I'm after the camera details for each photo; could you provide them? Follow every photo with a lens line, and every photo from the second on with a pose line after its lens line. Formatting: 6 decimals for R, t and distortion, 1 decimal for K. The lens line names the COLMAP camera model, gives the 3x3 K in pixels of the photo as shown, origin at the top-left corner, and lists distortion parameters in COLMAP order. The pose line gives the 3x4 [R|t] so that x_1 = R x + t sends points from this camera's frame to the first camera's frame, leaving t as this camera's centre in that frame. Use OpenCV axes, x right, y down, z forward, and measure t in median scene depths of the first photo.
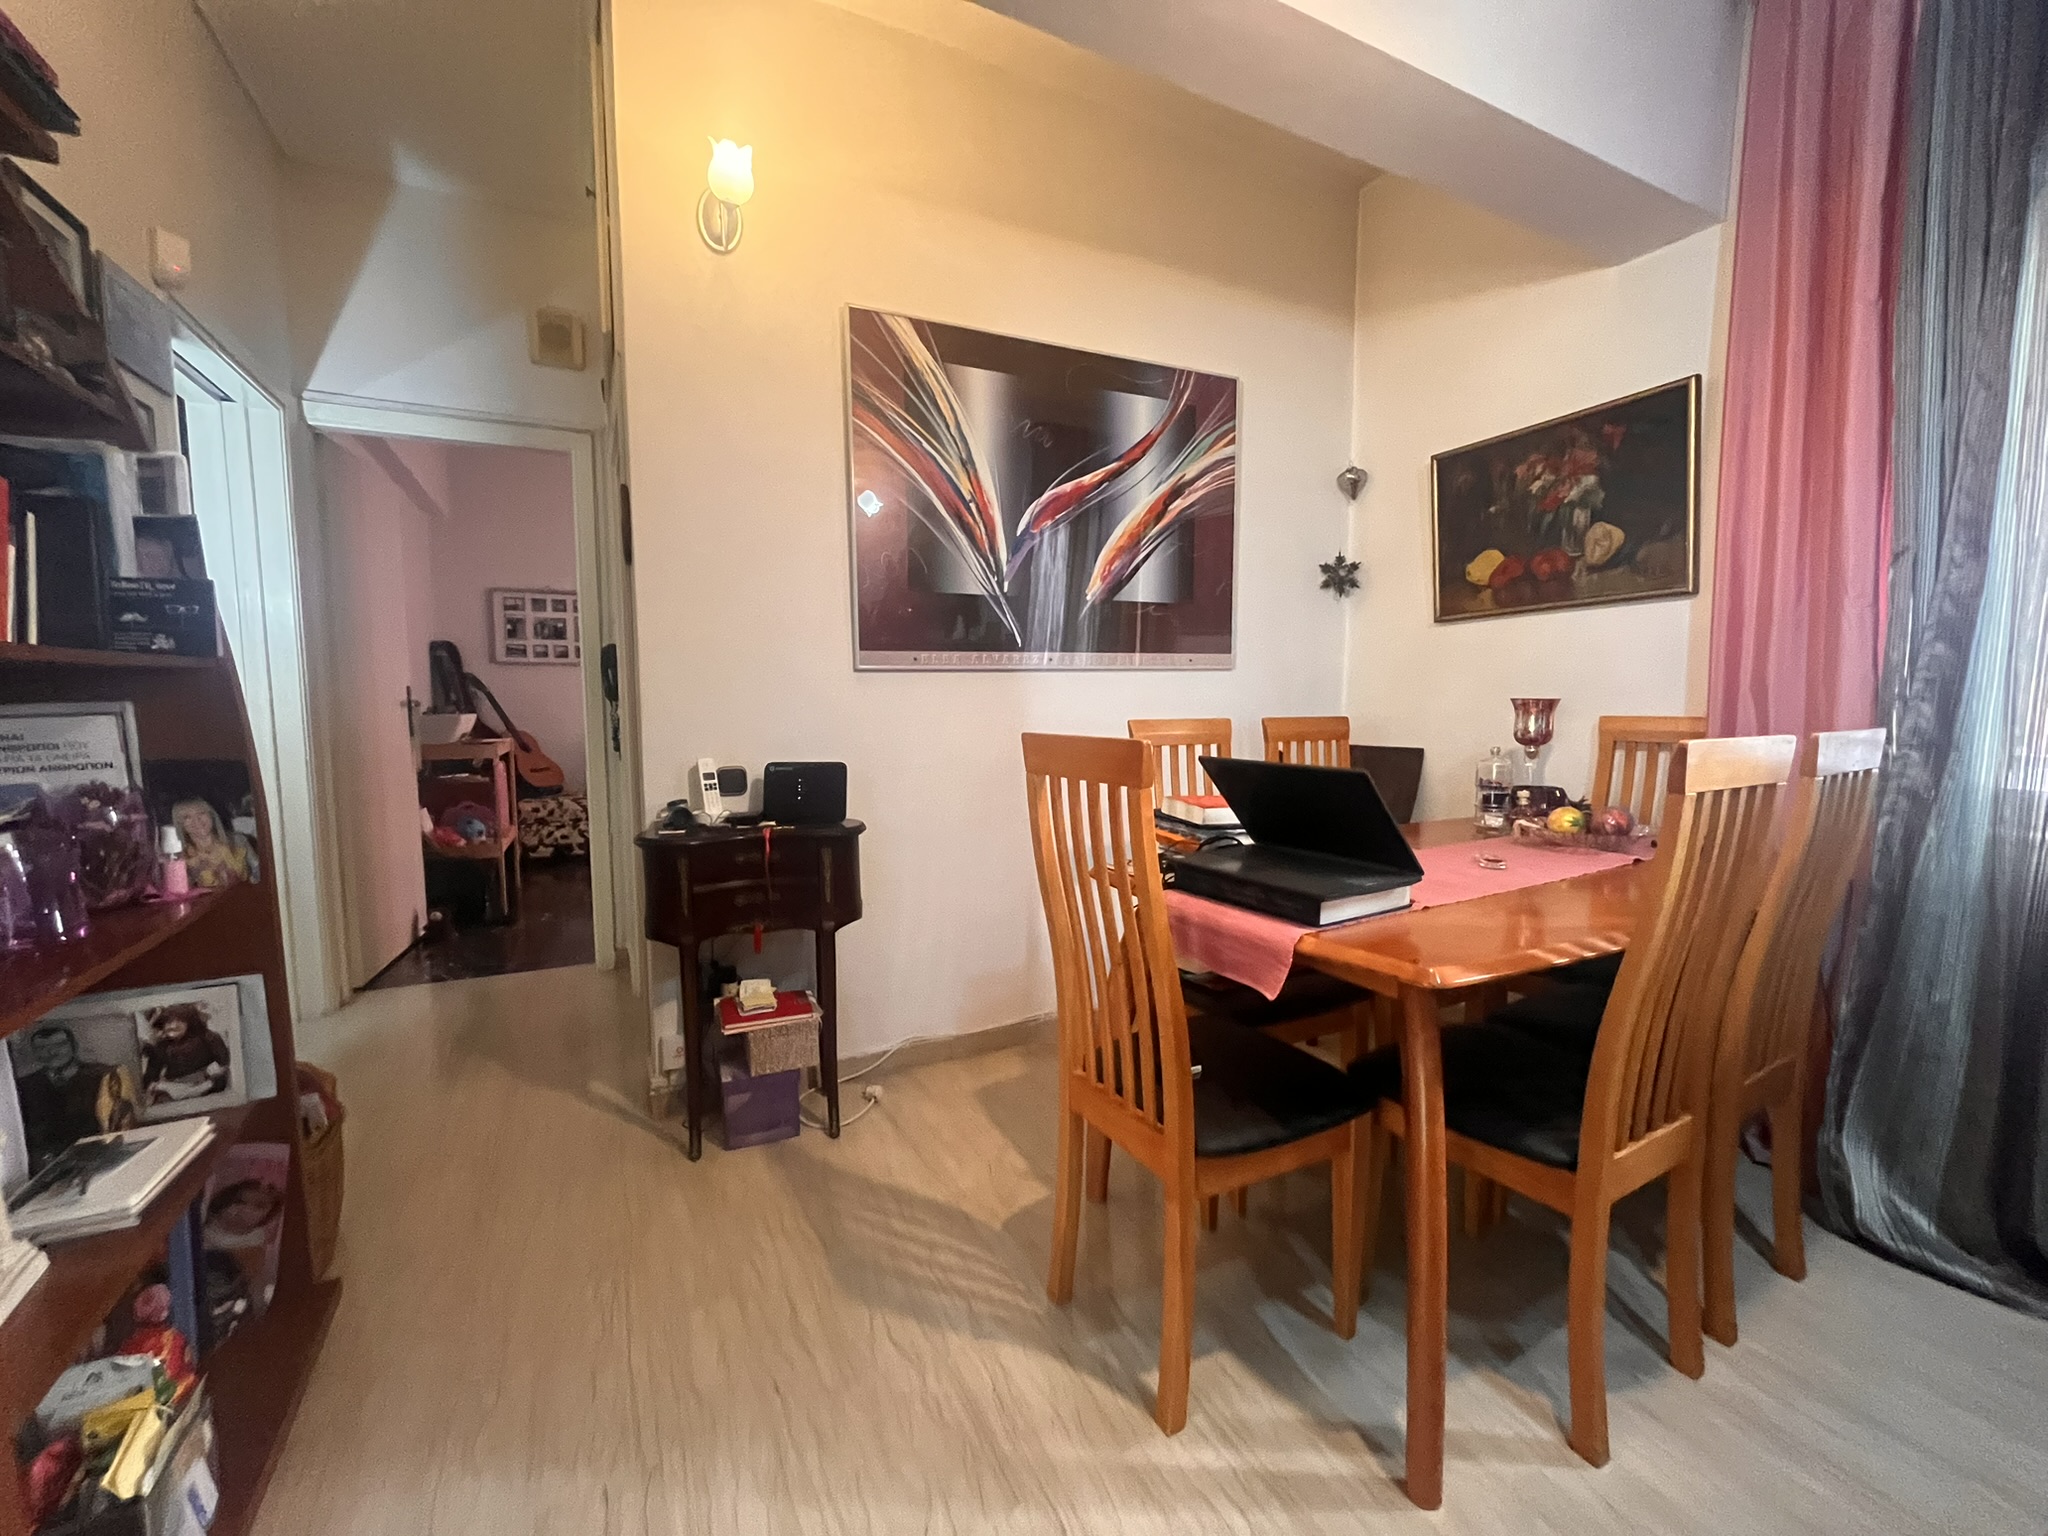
lens RADIAL K [[830.5, 0, 1013.0], [0, 830.5, 763.9], [0, 0, 1]] dist [-0.004225, -0.000129]
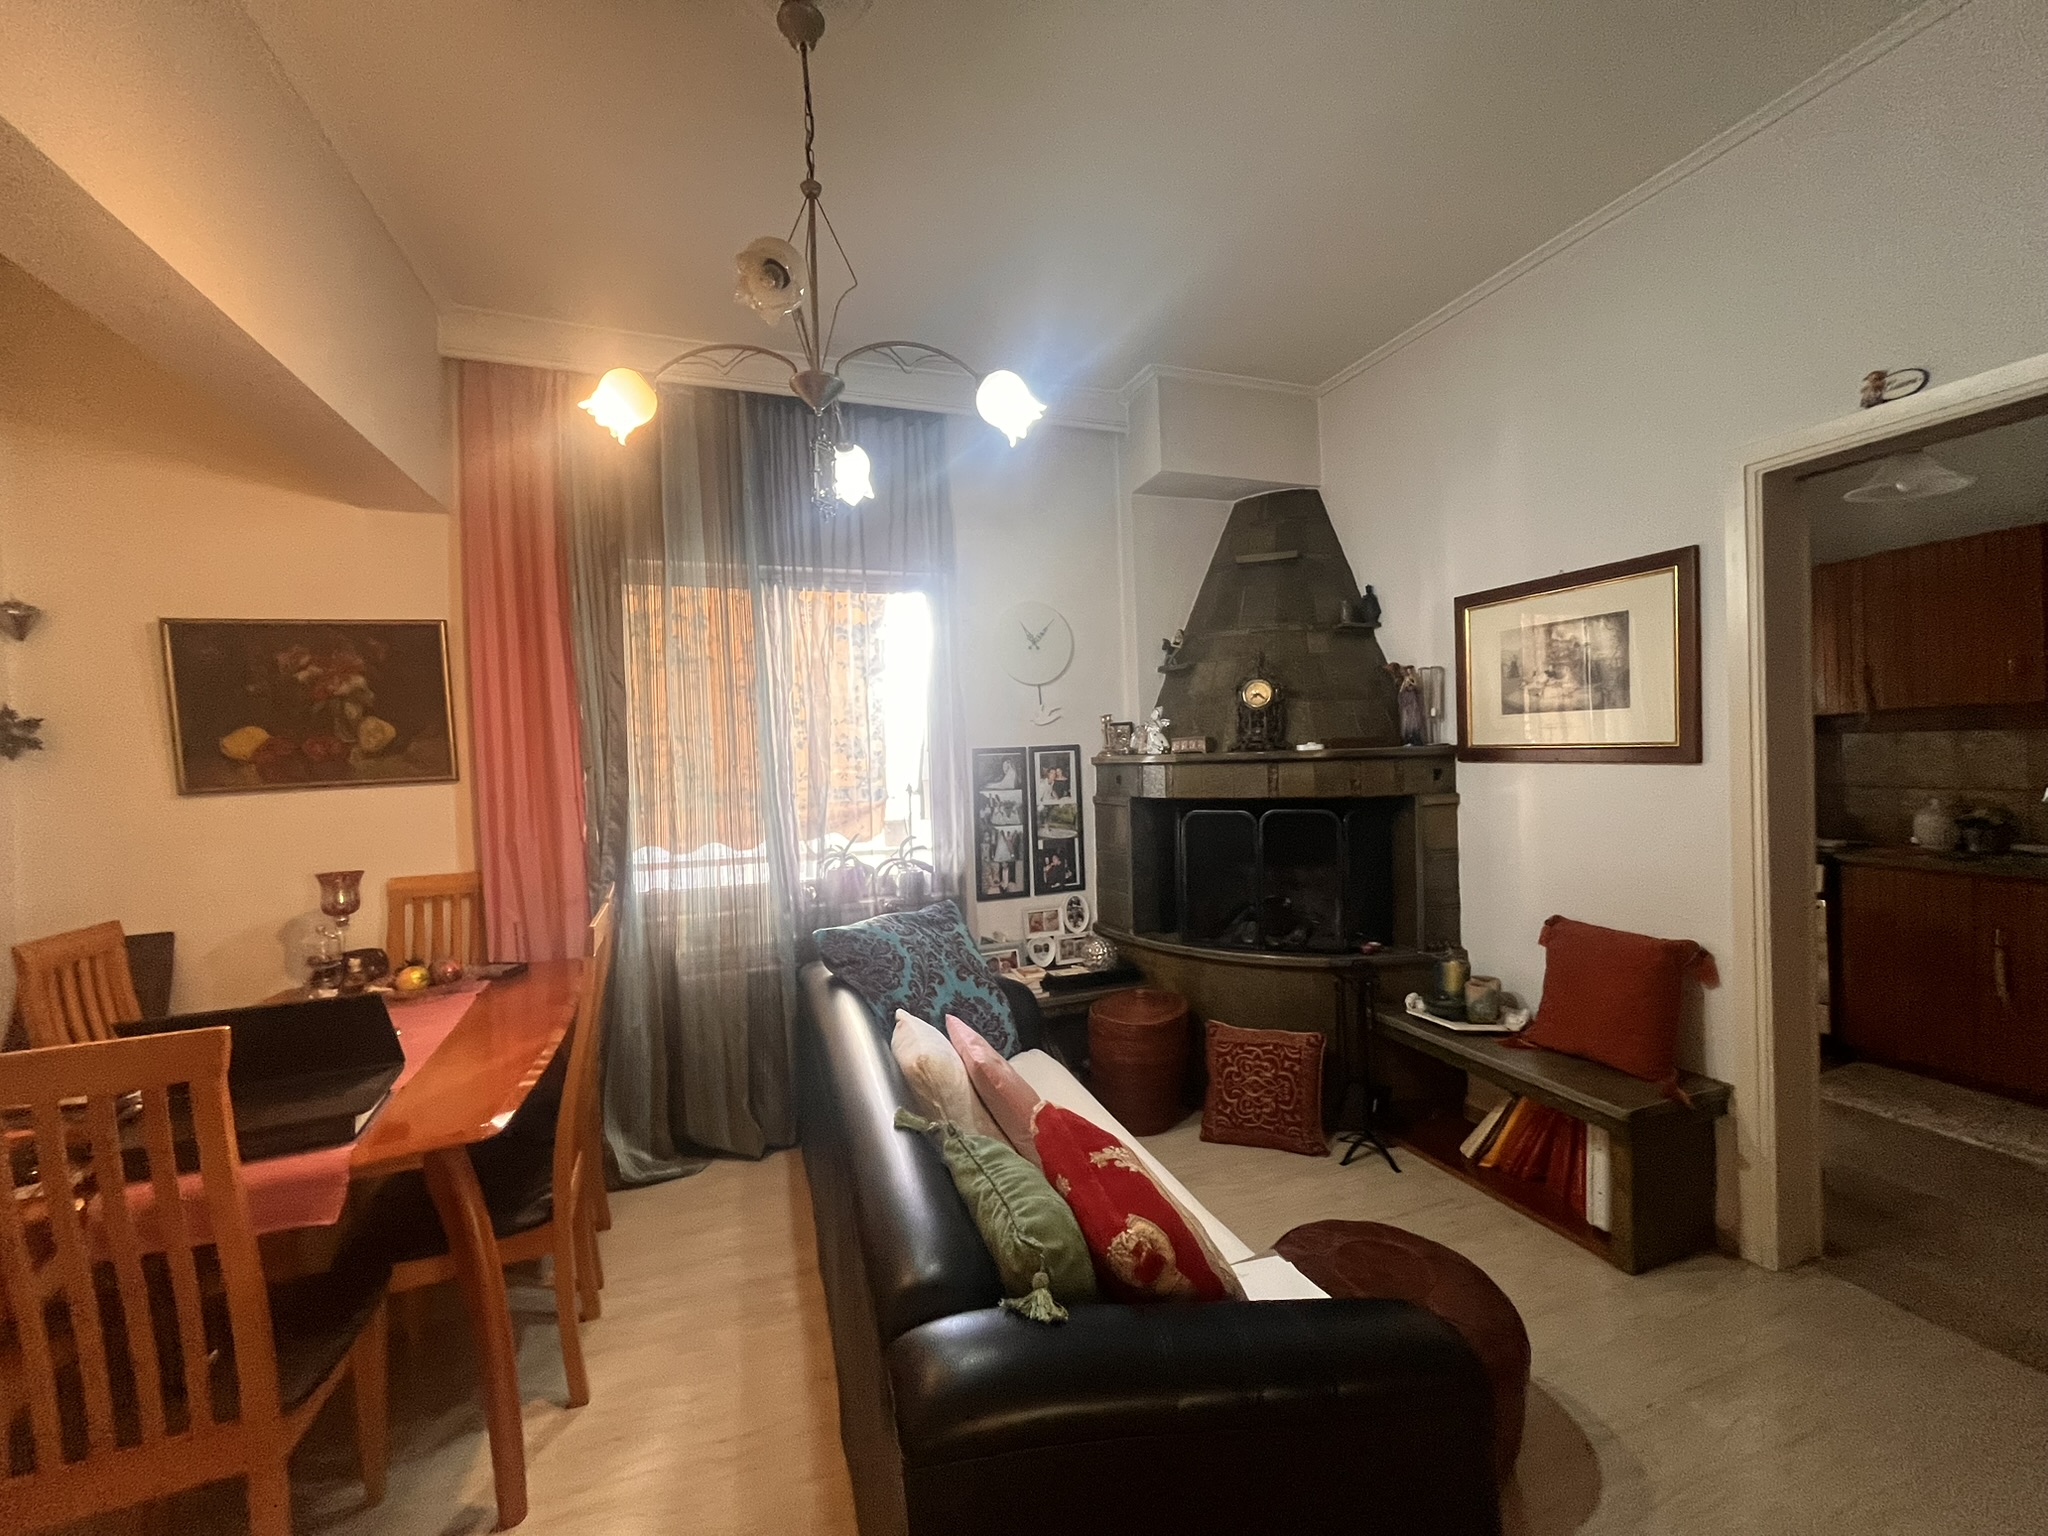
lens RADIAL K [[830.5, 0, 1022.5], [0, 830.5, 773.8], [0, 0, 1]] dist [-0.004225, -0.000129]
pose [[0.121780, -0.021771, 0.992318, -0.357573], [0.113921, 0.993459, 0.007816, -0.115799], [-0.985998, 0.112094, 0.123464, -0.054041]]
